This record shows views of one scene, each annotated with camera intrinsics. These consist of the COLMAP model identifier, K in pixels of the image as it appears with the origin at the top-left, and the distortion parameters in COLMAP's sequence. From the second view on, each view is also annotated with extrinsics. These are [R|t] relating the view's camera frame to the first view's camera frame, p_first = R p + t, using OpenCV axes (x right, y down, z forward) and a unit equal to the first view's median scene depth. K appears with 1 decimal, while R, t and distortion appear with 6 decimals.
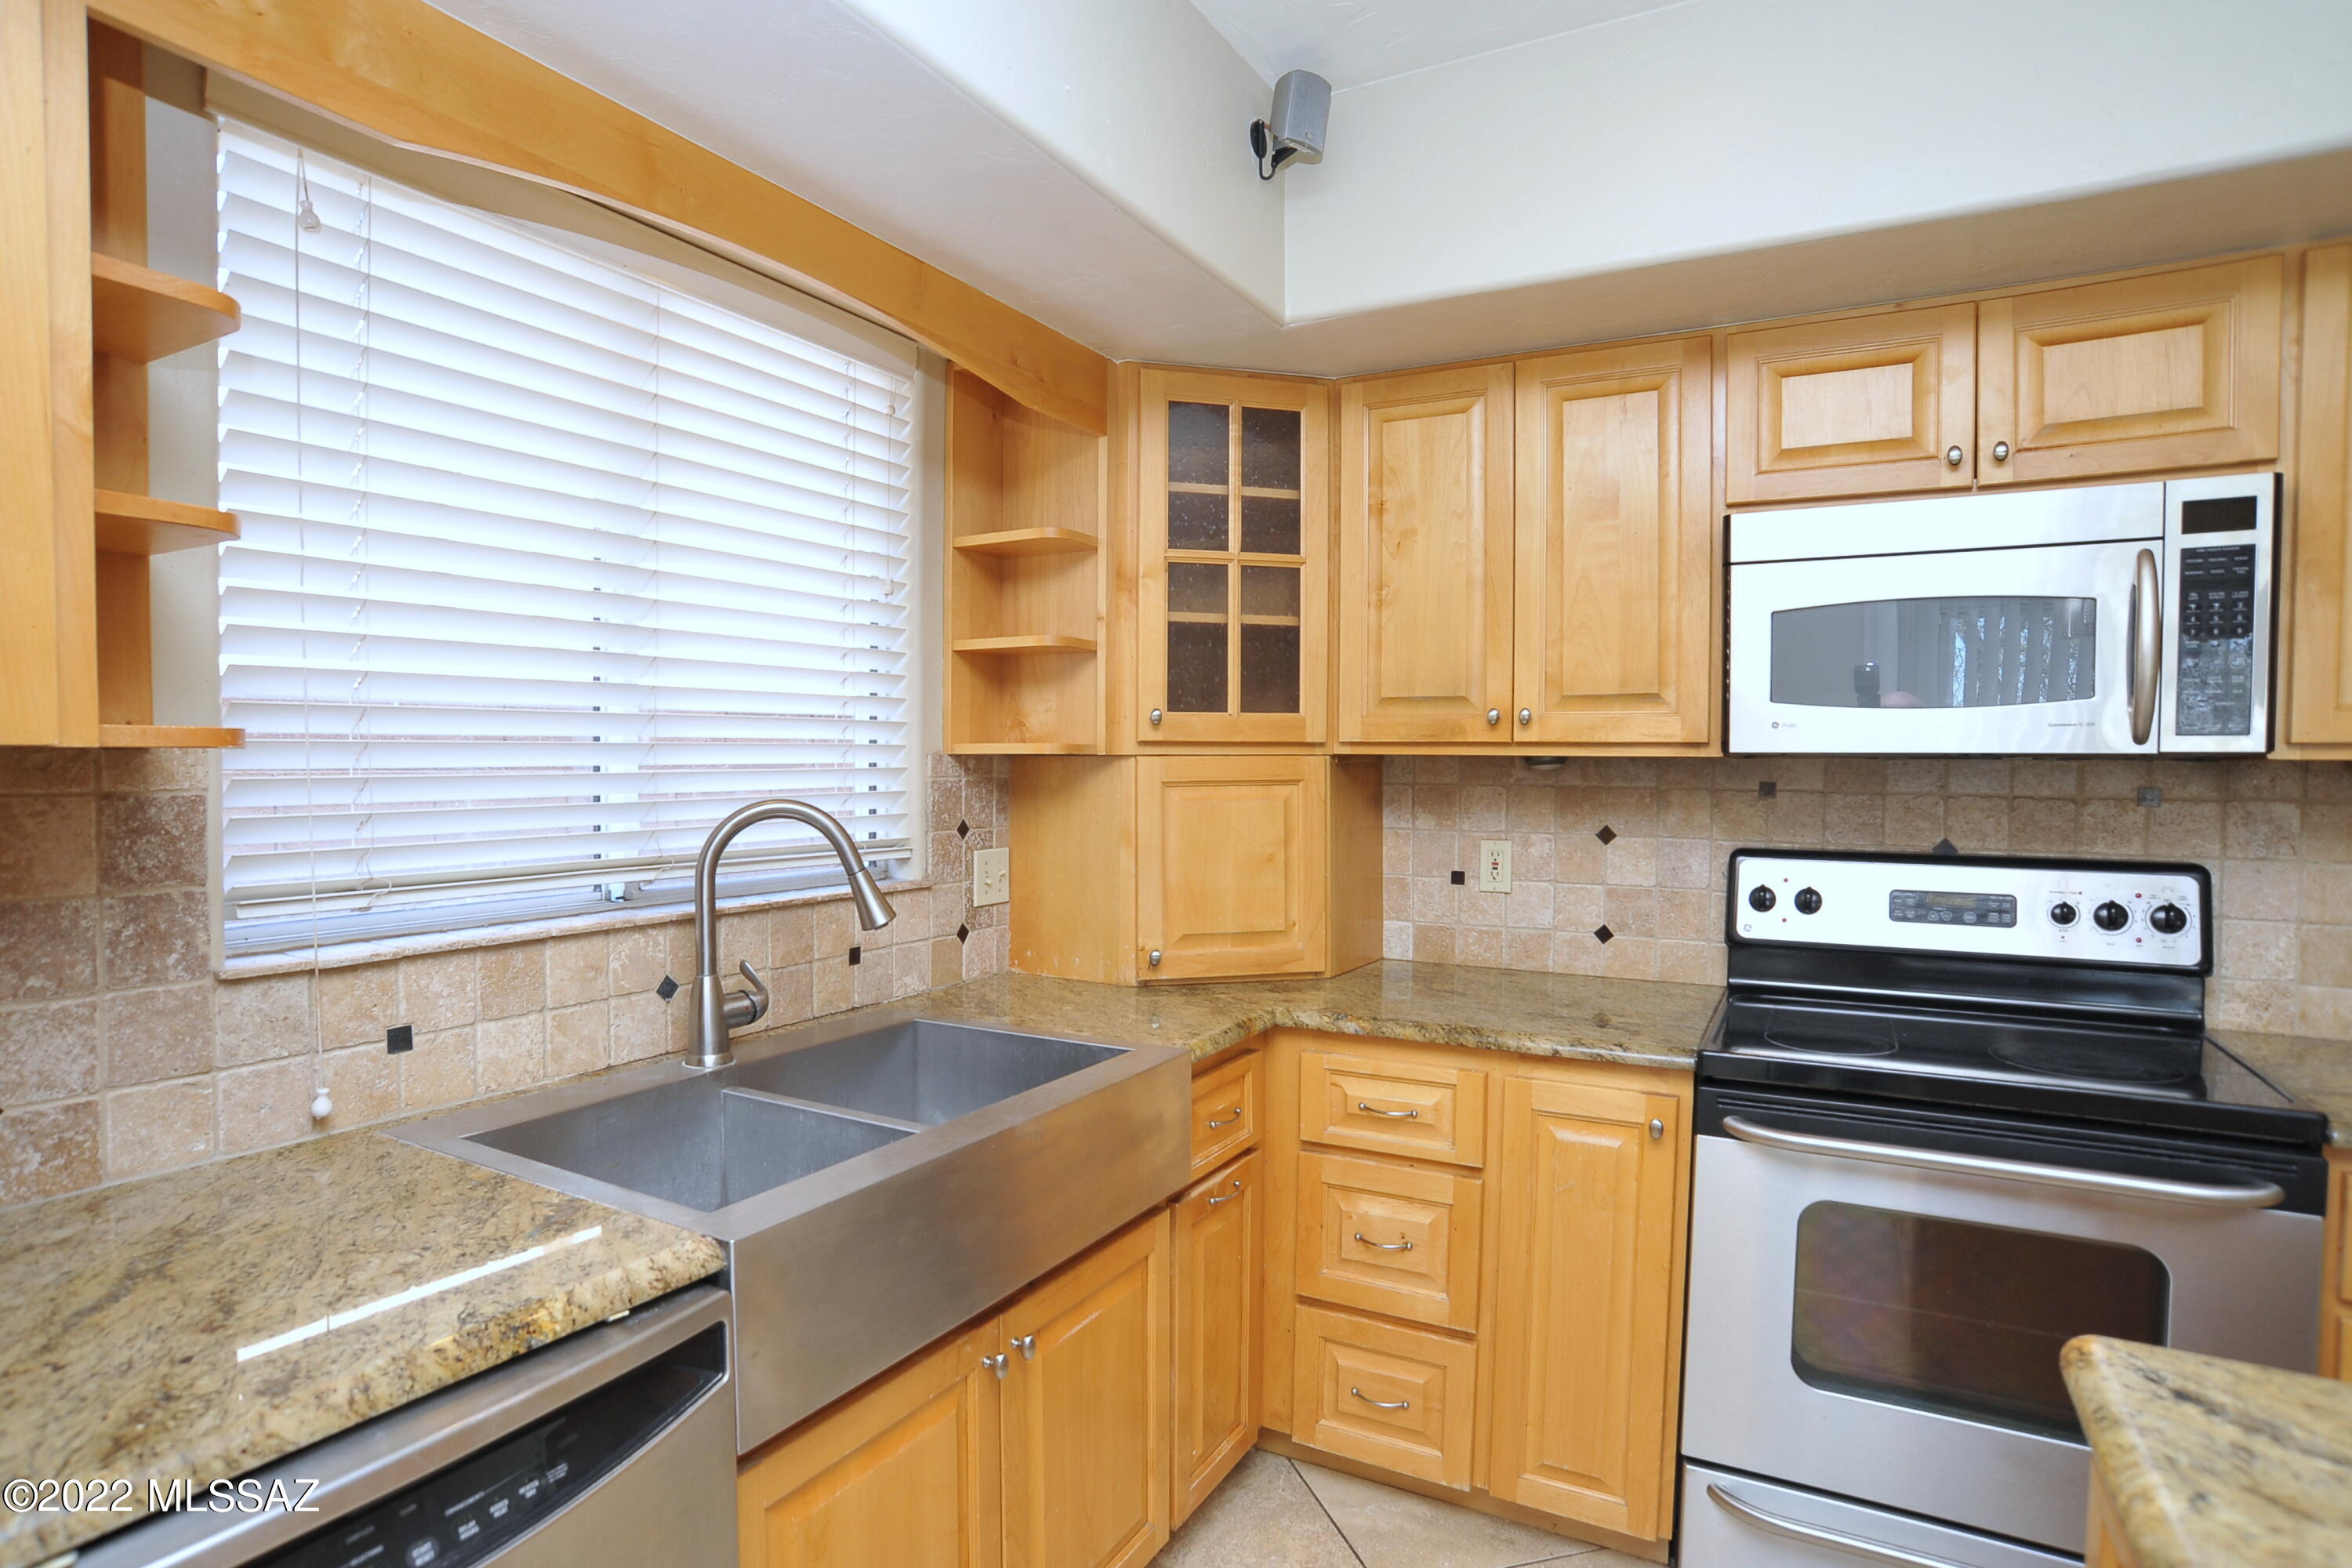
lens RADIAL K [[1248.9, 0, 1144.3], [0, 1248.9, 804.8], [0, 0, 1]] dist [-0.099285, 0.050142]
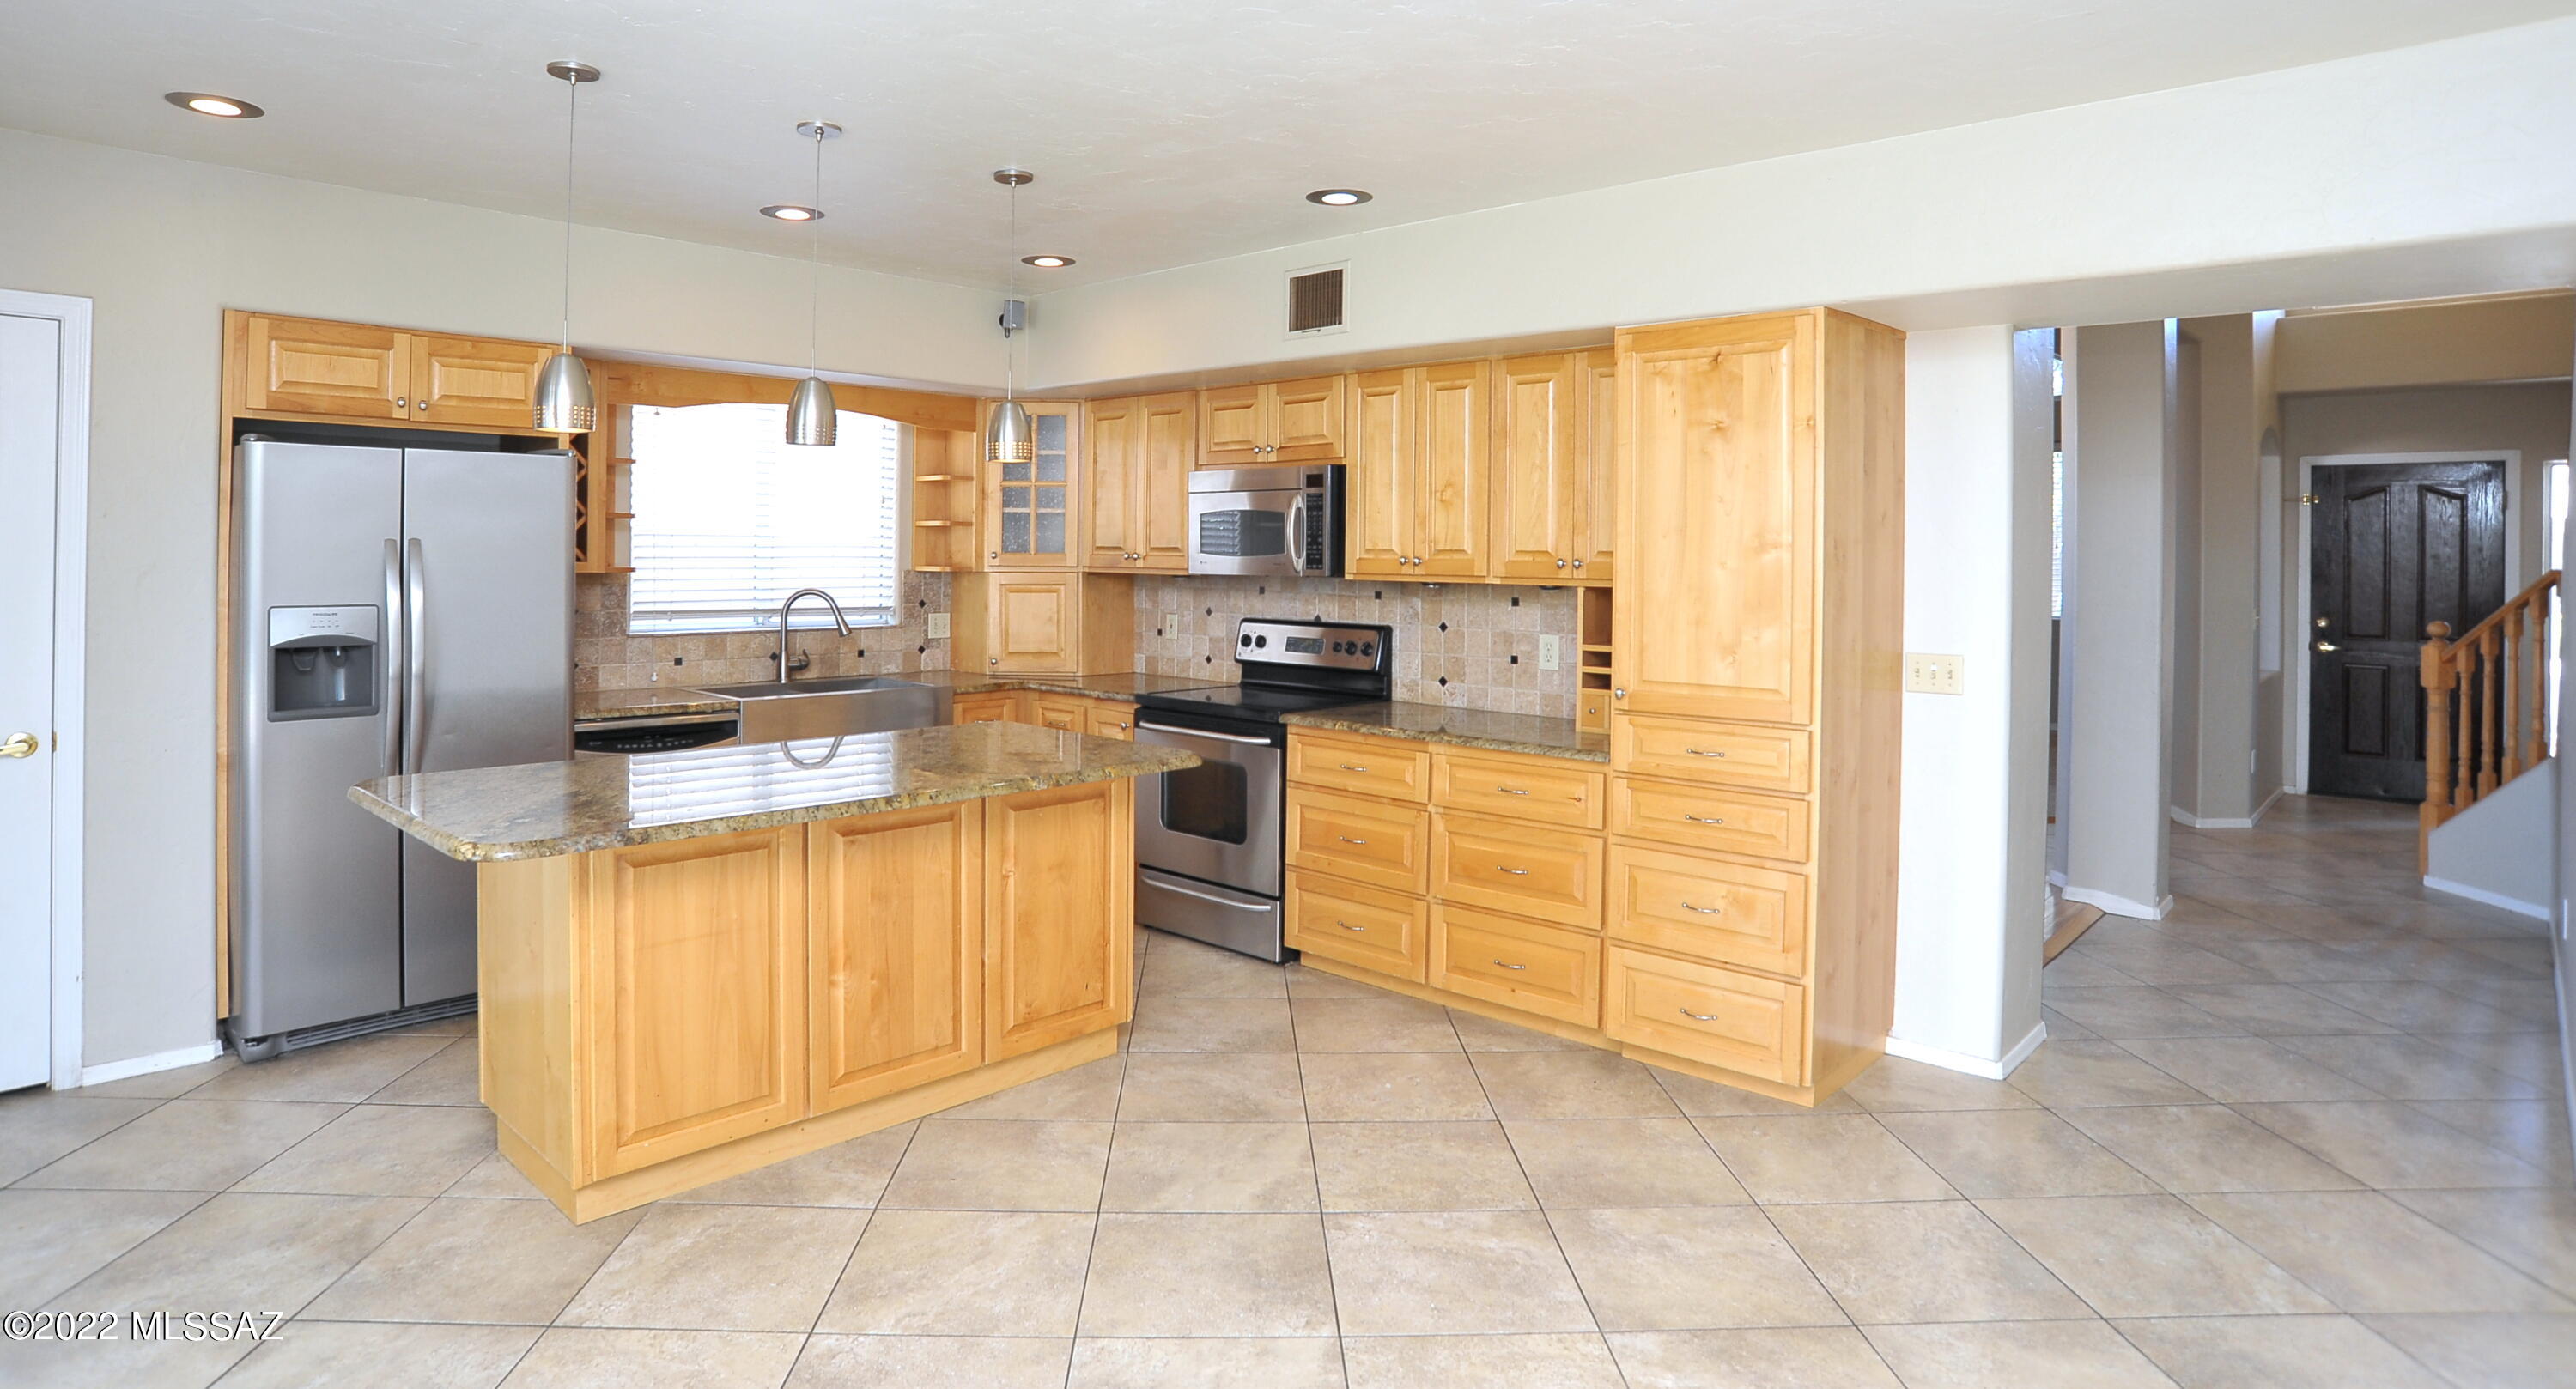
lens RADIAL K [[1378.1, 0, 1240.7], [0, 1378.1, 550.3], [0, 0, 1]] dist [-0.098529, 0.047031]
pose [[0.969963, 0.004873, -0.243202, 1.178325], [-0.014460, 0.999186, -0.037648, 0.009790], [0.242821, 0.040034, 0.969245, -1.476340]]
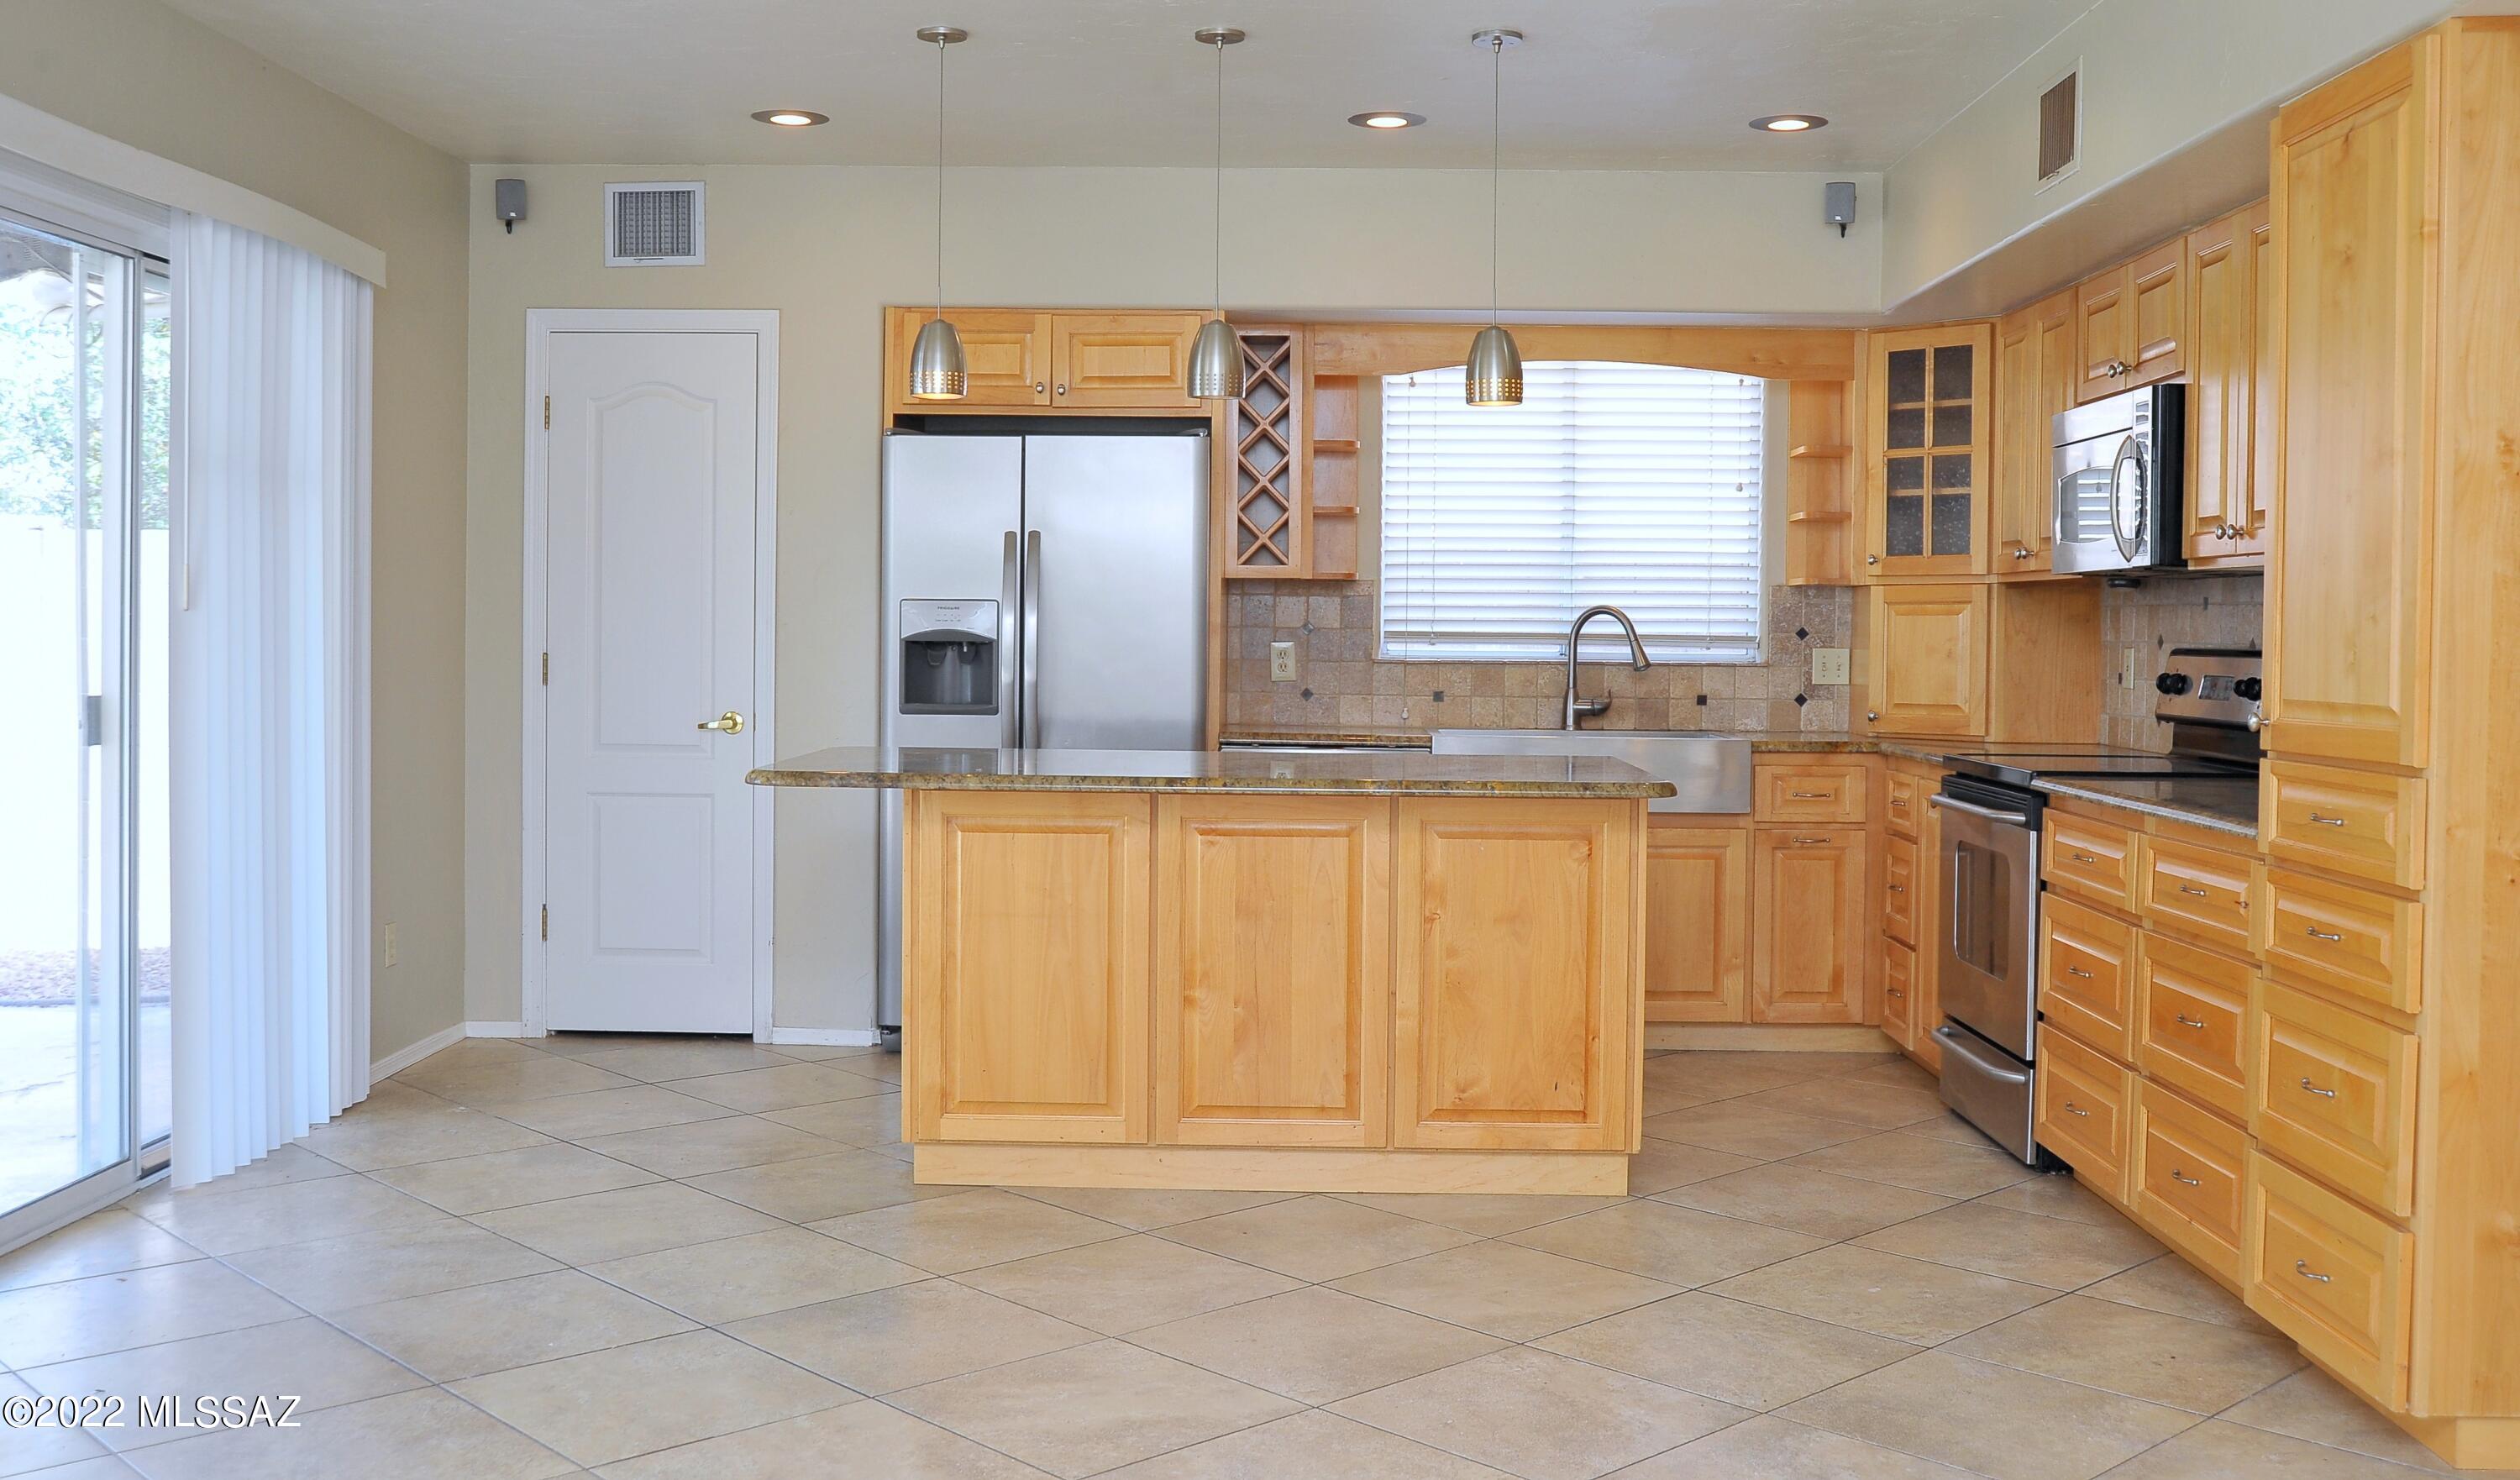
lens RADIAL K [[2340.2, 0, 1249.4], [0, 2340.2, 683.9], [0, 0, 1]] dist [-0.076150, 0.005587]
pose [[0.476488, 0.021866, -0.878909, 2.430610], [-0.040768, 0.999165, 0.002756, 0.119182], [0.878235, 0.034518, 0.476982, -1.169137]]
